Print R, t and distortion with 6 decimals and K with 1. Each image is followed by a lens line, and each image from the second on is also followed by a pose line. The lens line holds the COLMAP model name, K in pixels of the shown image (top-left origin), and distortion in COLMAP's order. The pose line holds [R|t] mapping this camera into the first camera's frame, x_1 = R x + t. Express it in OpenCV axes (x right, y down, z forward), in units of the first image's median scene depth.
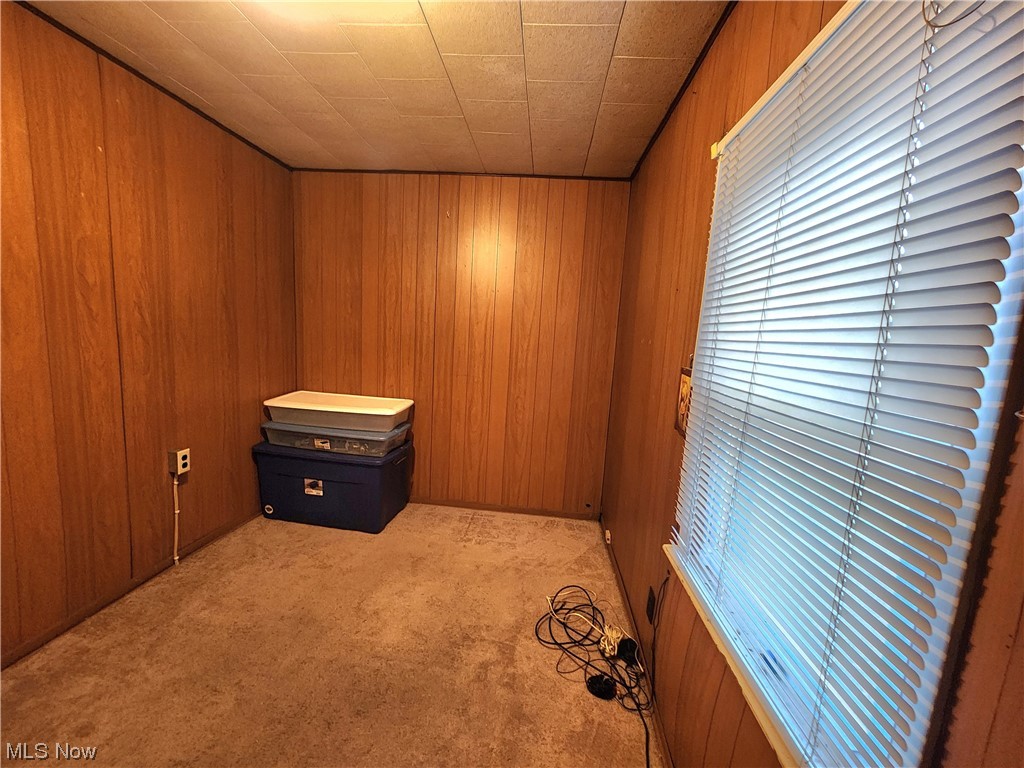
lens RADIAL K [[413.4, 0, 512.0], [0, 413.4, 384.0], [0, 0, 1]] dist [0.000016, 0.000365]
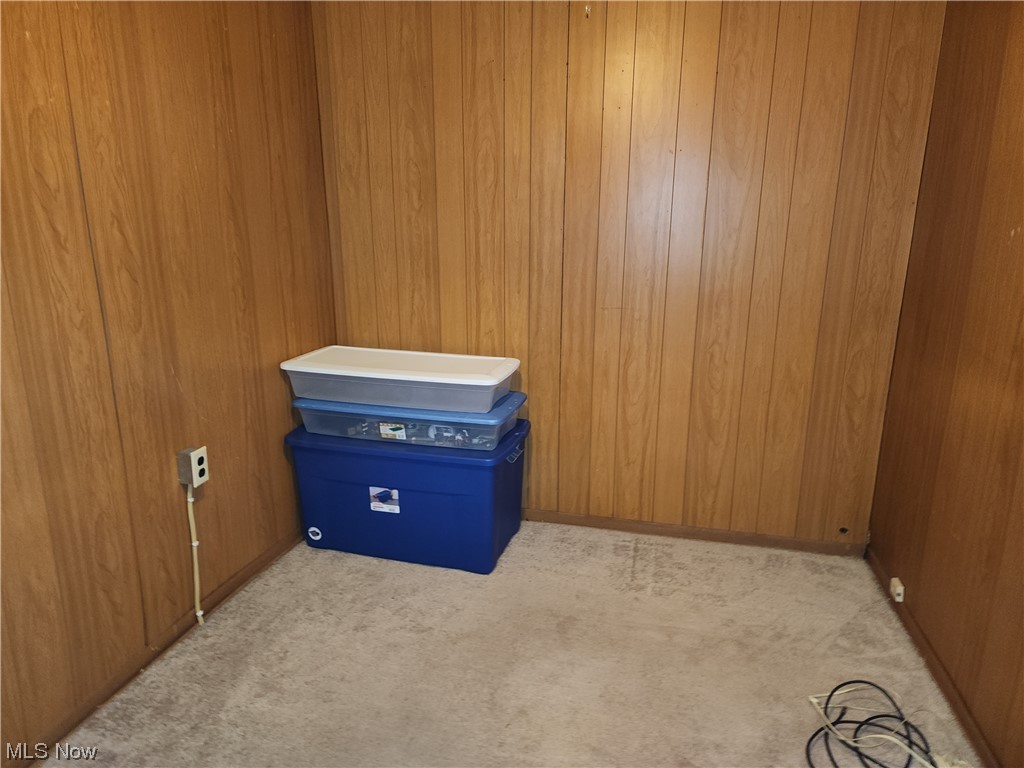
lens RADIAL K [[674.7, 0, 512.0], [0, 674.7, 384.0], [0, 0, 1]] dist [0.070972, -0.063057]
pose [[0.989495, -0.022670, -0.142776, -0.142307], [0.038725, 0.993100, 0.110693, -0.028555], [0.139282, -0.115060, 0.983546, 0.047781]]
